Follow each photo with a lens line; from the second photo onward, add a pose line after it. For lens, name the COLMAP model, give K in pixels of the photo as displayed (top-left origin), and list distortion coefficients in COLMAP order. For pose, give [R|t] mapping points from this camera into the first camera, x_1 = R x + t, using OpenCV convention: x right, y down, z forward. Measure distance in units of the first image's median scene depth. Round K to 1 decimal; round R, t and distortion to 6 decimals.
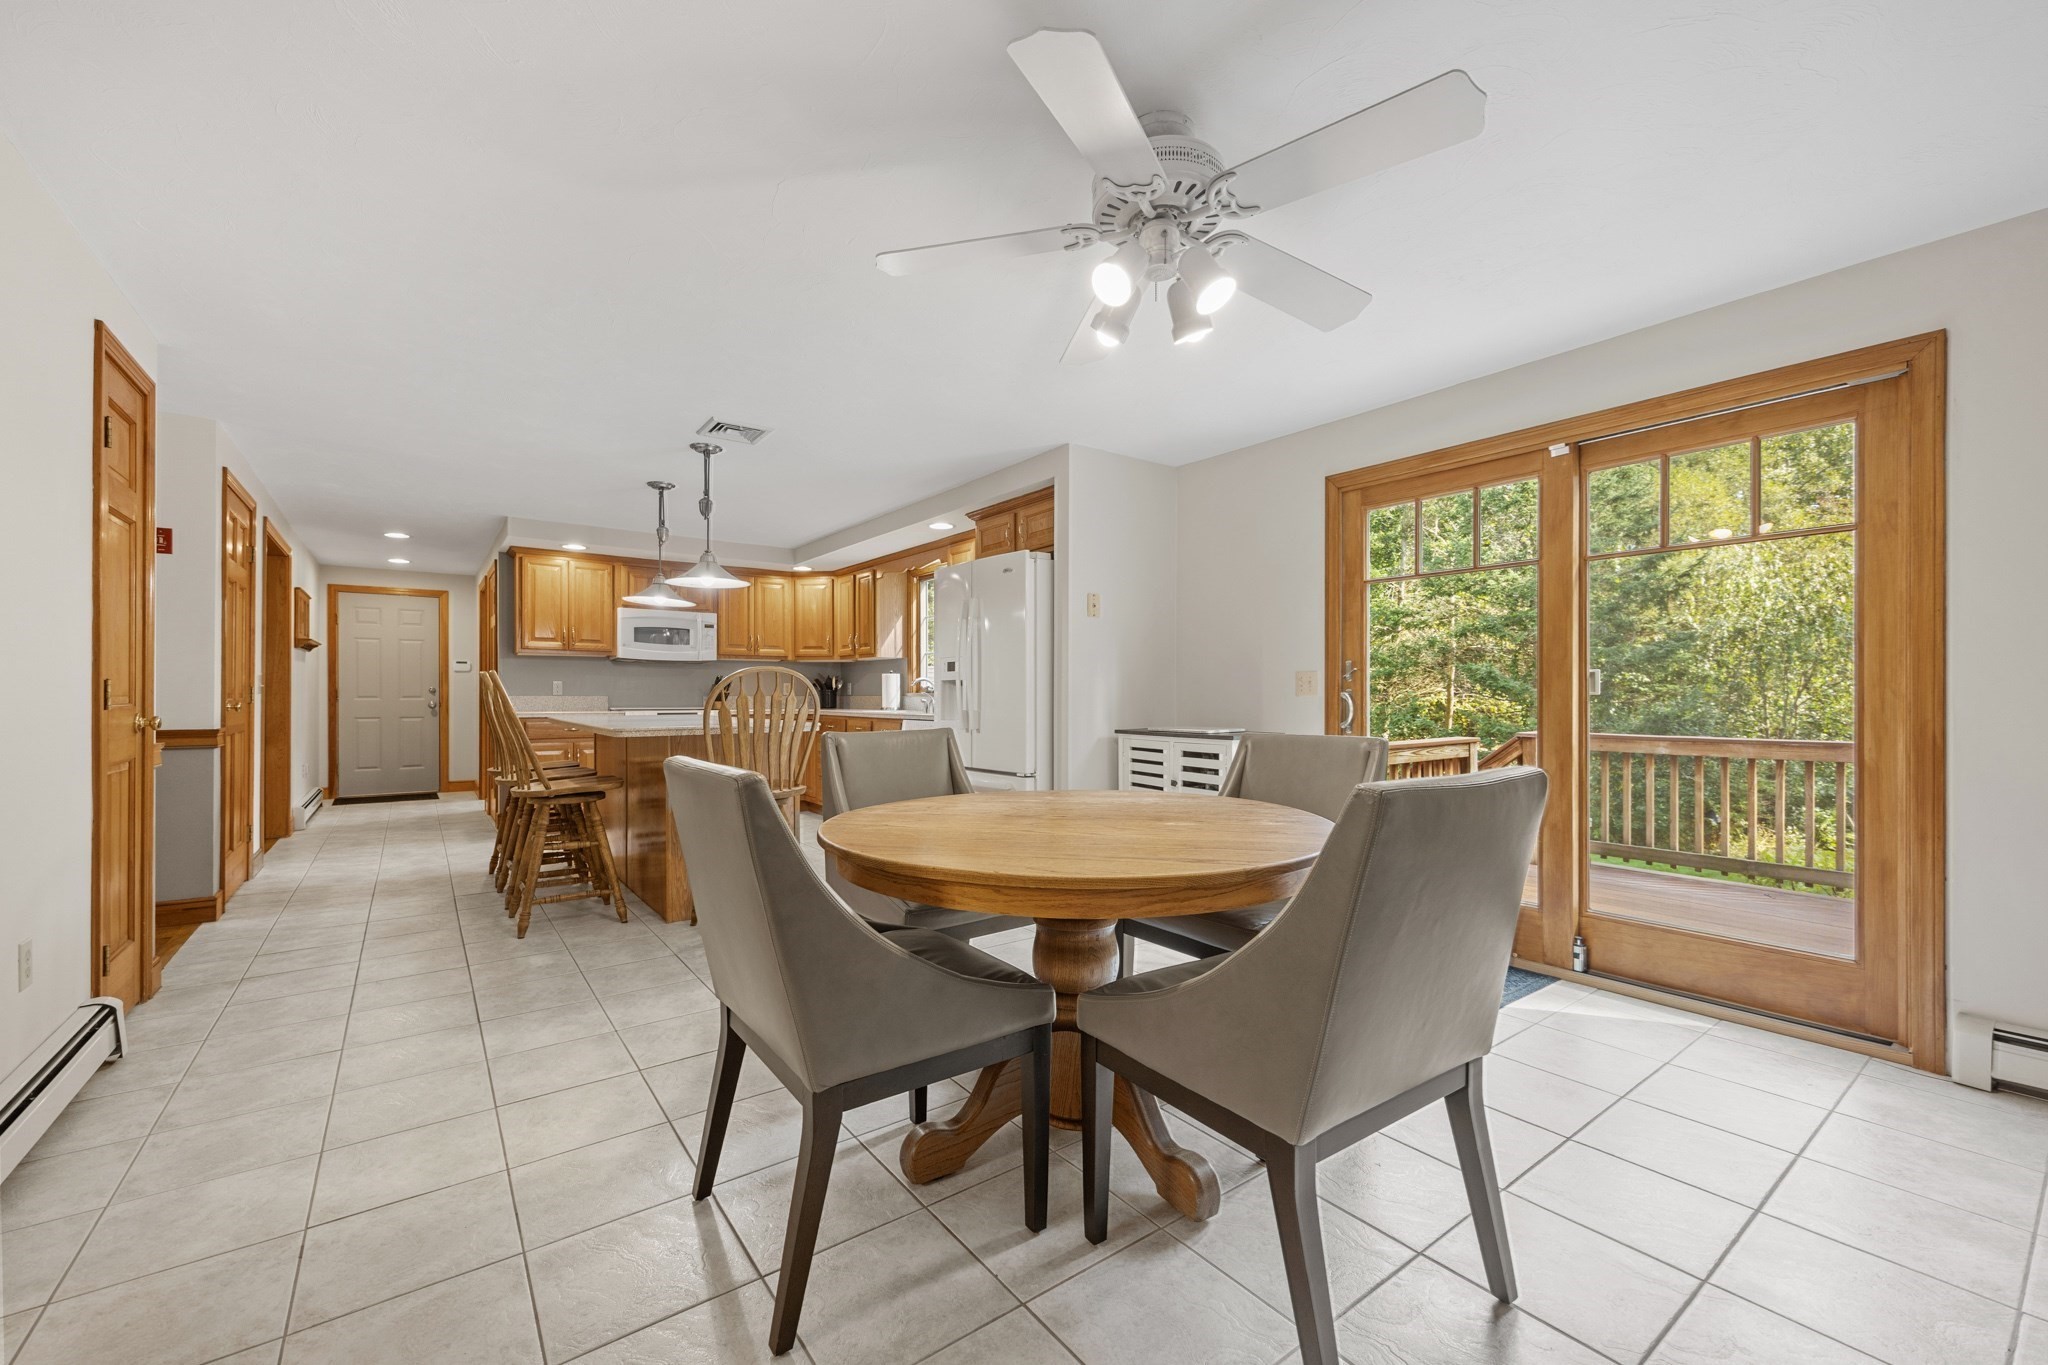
lens RADIAL K [[815.6, 0, 1014.5], [0, 815.6, 690.1], [0, 0, 1]] dist [0.001412, 0.000023]
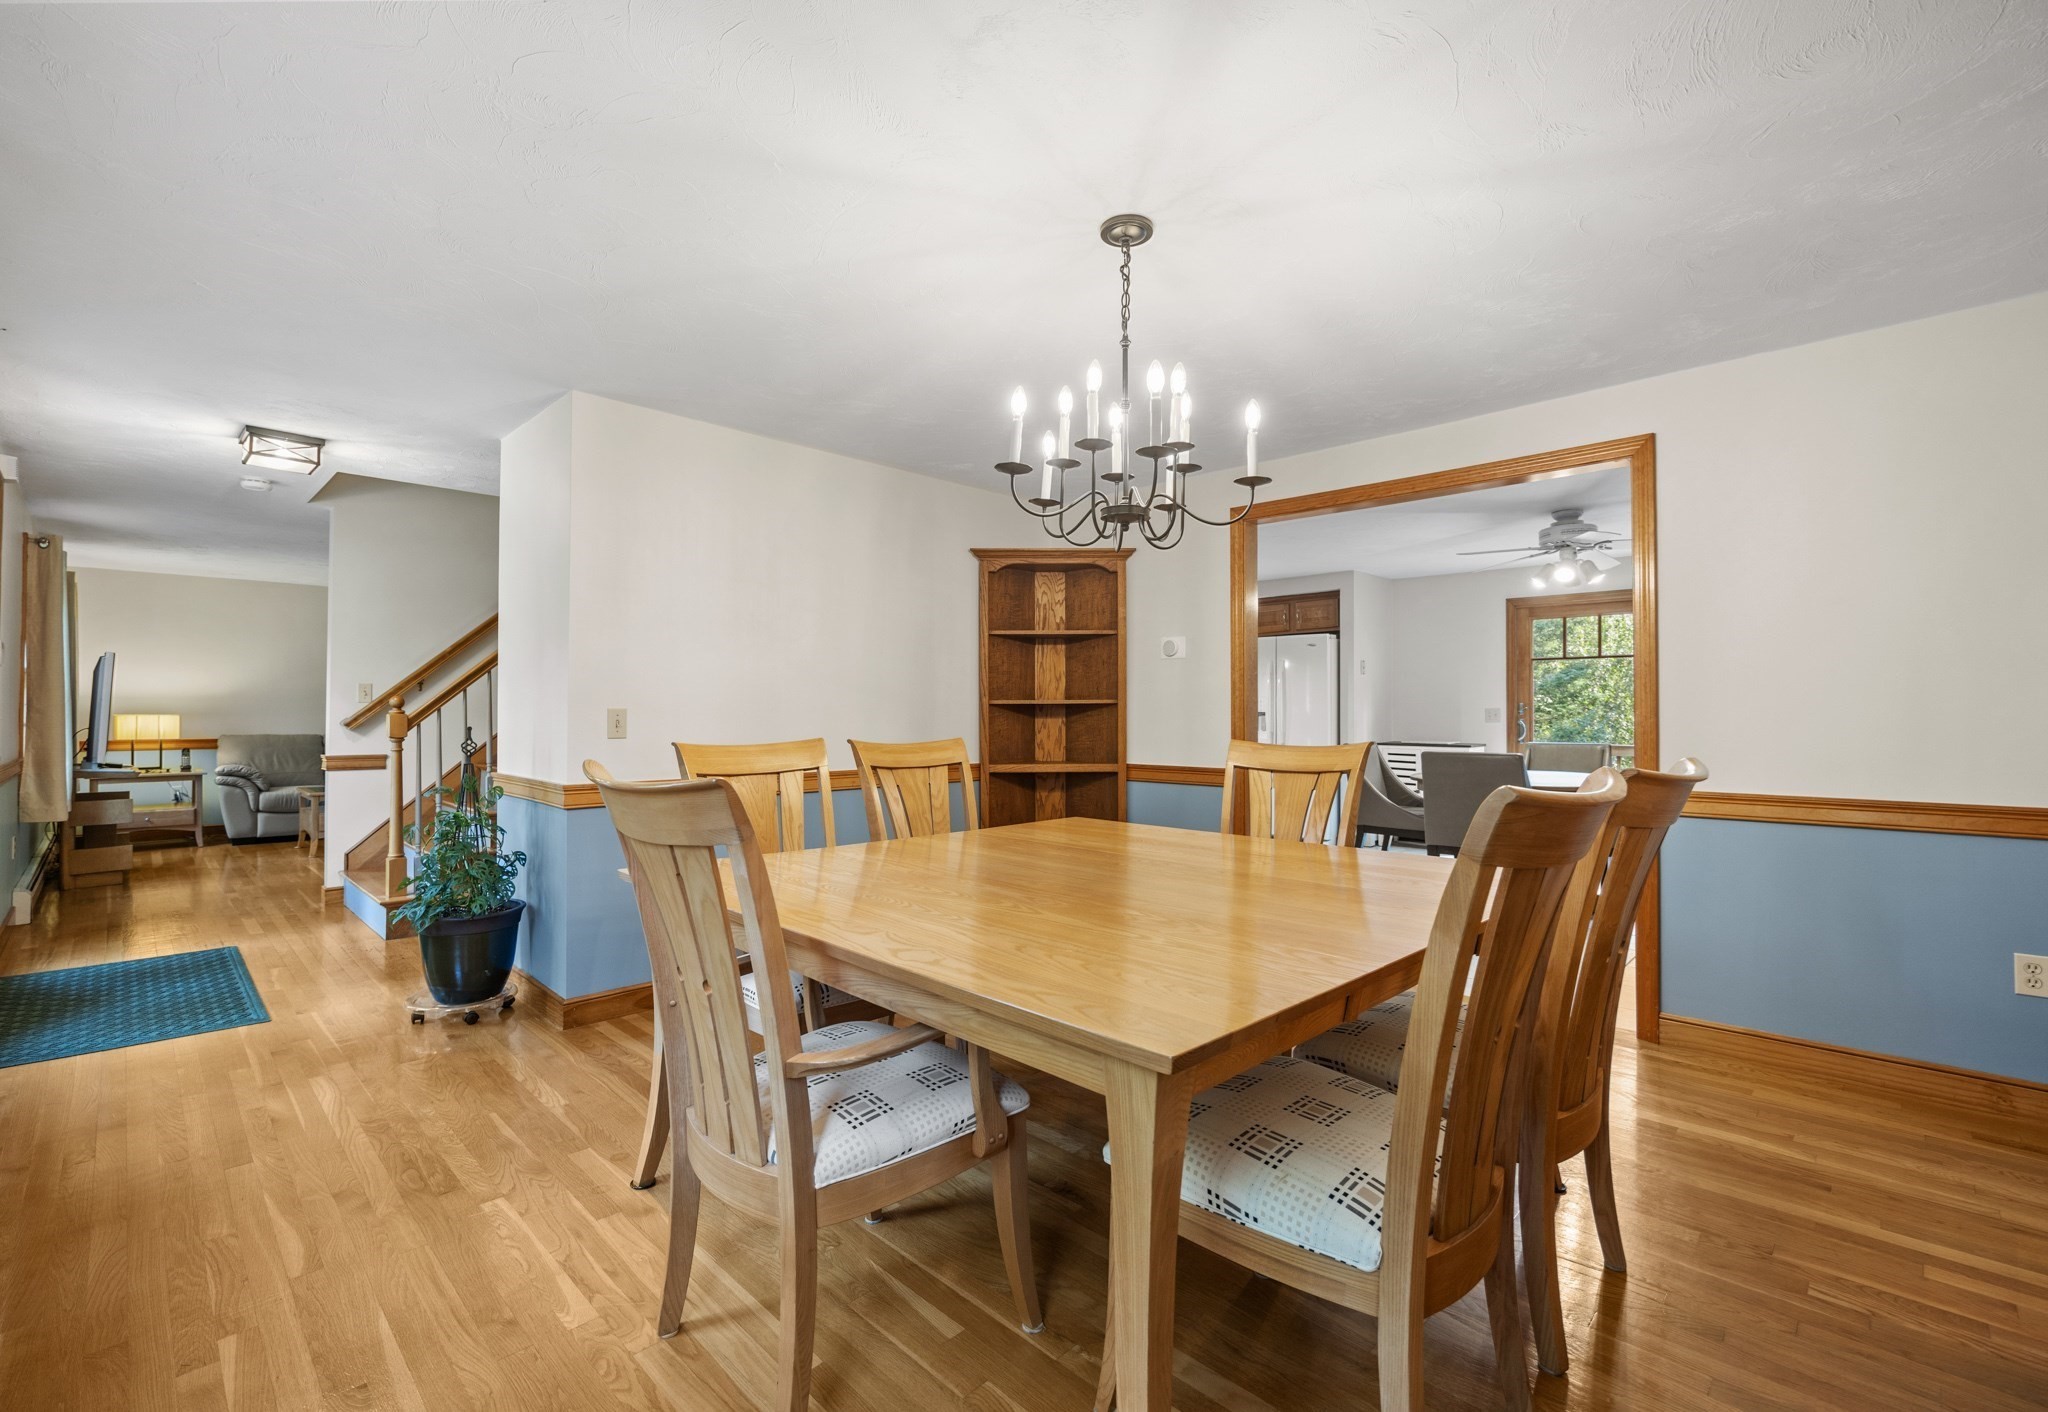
lens RADIAL K [[891.5, 0, 1023.1], [0, 891.5, 709.6], [0, 0, 1]] dist [-0.000156, -0.000003]
pose [[0.985210, -0.002161, 0.171336, -0.559186], [0.001342, 0.999987, 0.004899, -0.018474], [-0.171345, -0.004596, 0.985200, -0.412521]]
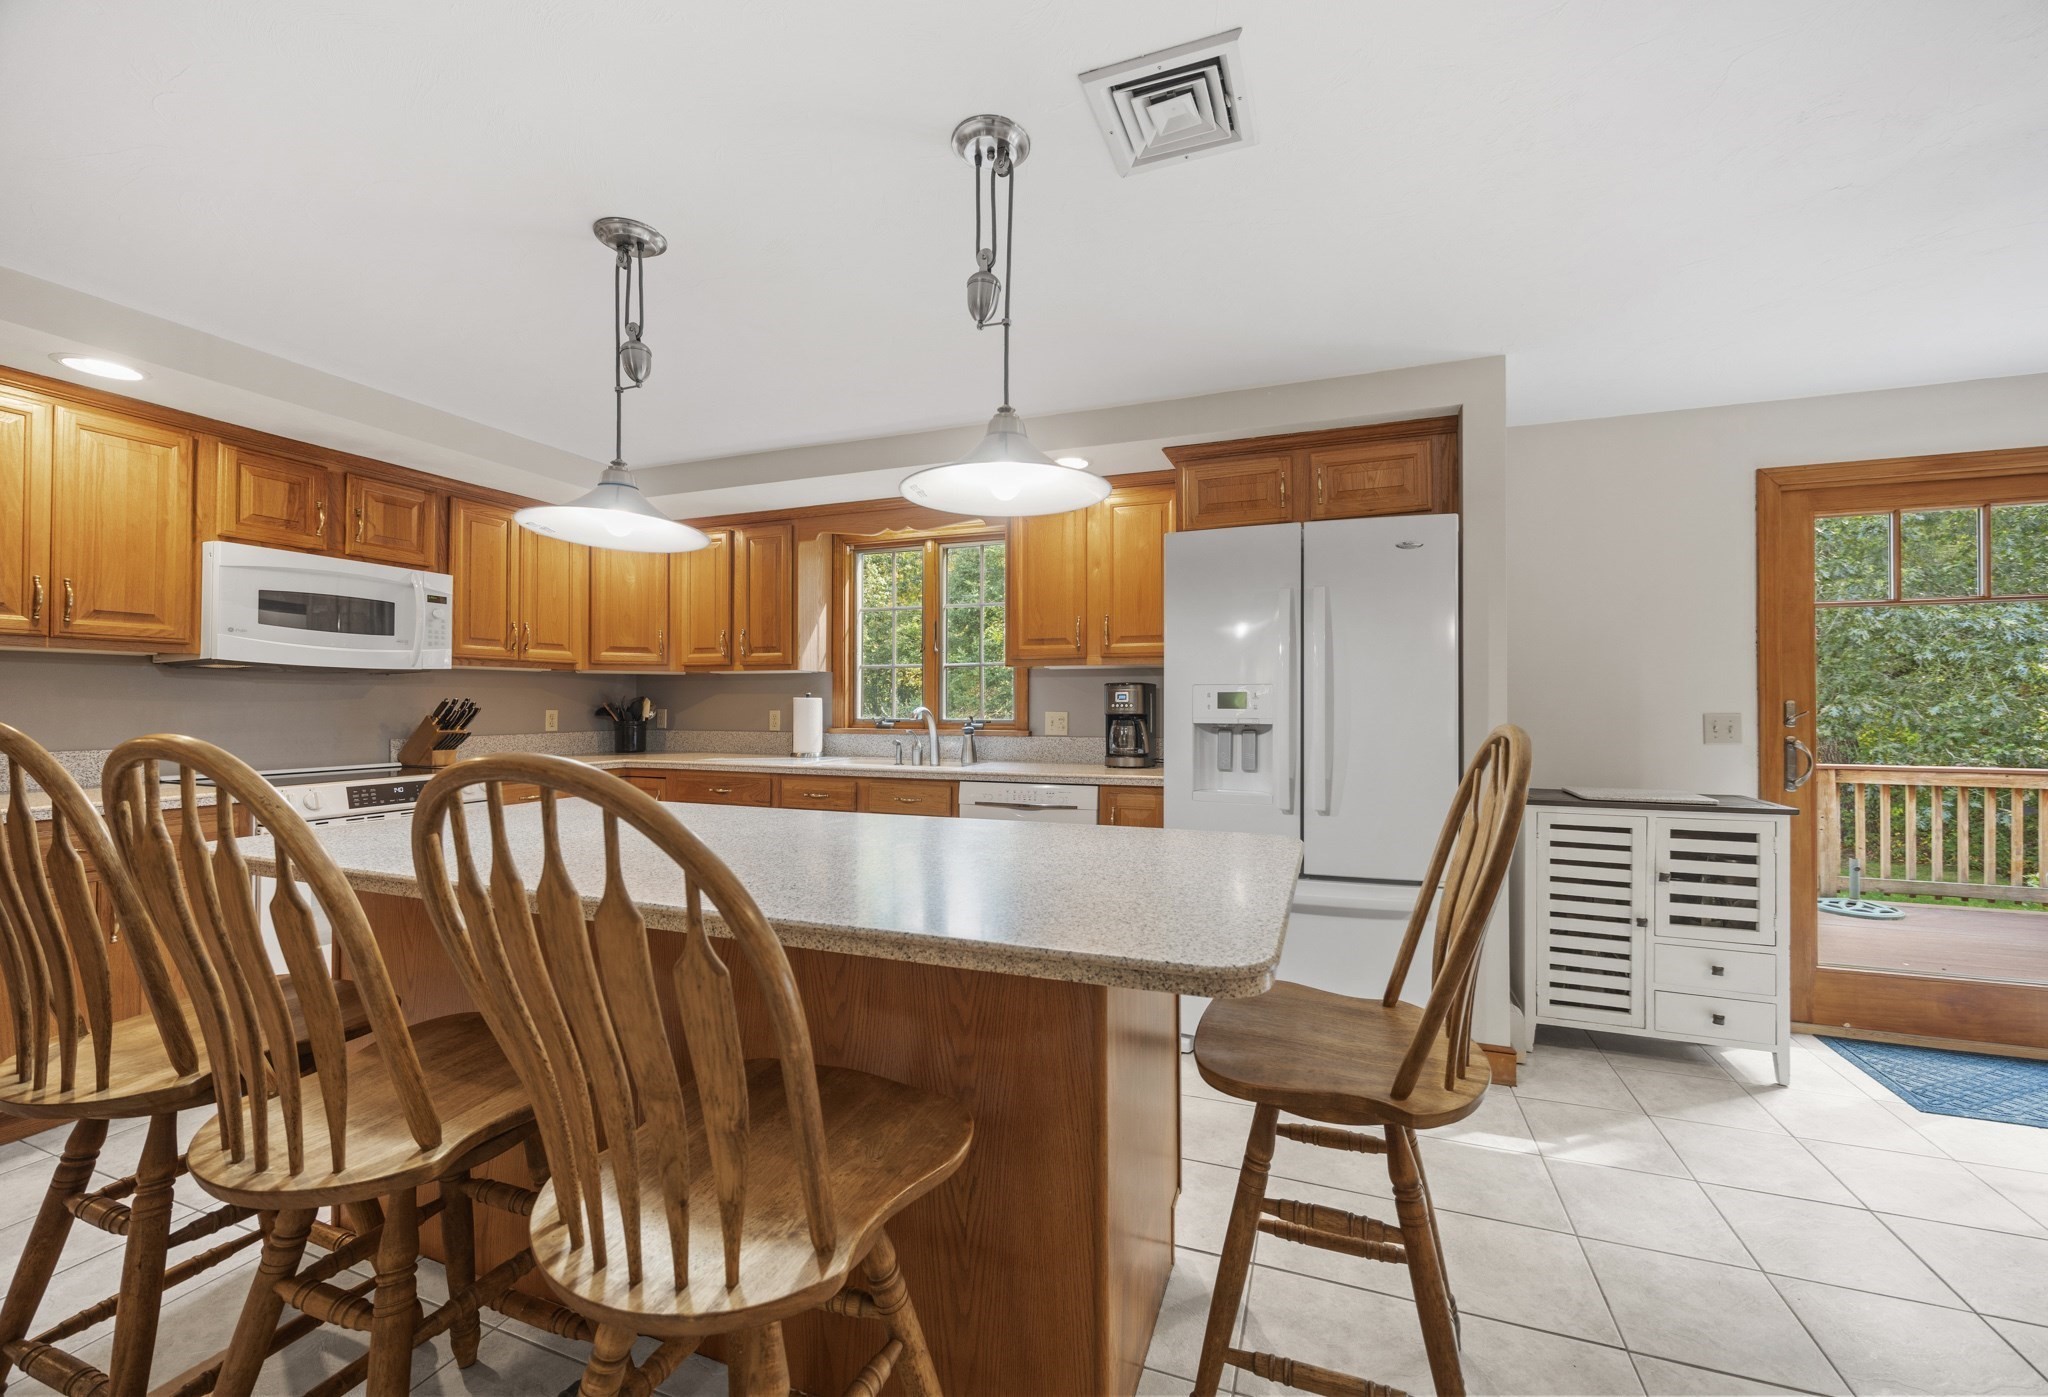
lens RADIAL K [[802.0, 0, 1032.6], [0, 802.0, 695.5], [0, 0, 1]] dist [-0.006645, -0.000011]
pose [[0.831343, 0.003308, 0.555750, -0.363625], [-0.002067, 0.999994, -0.002862, -0.021441], [-0.555756, 0.001230, 0.831344, 0.425566]]
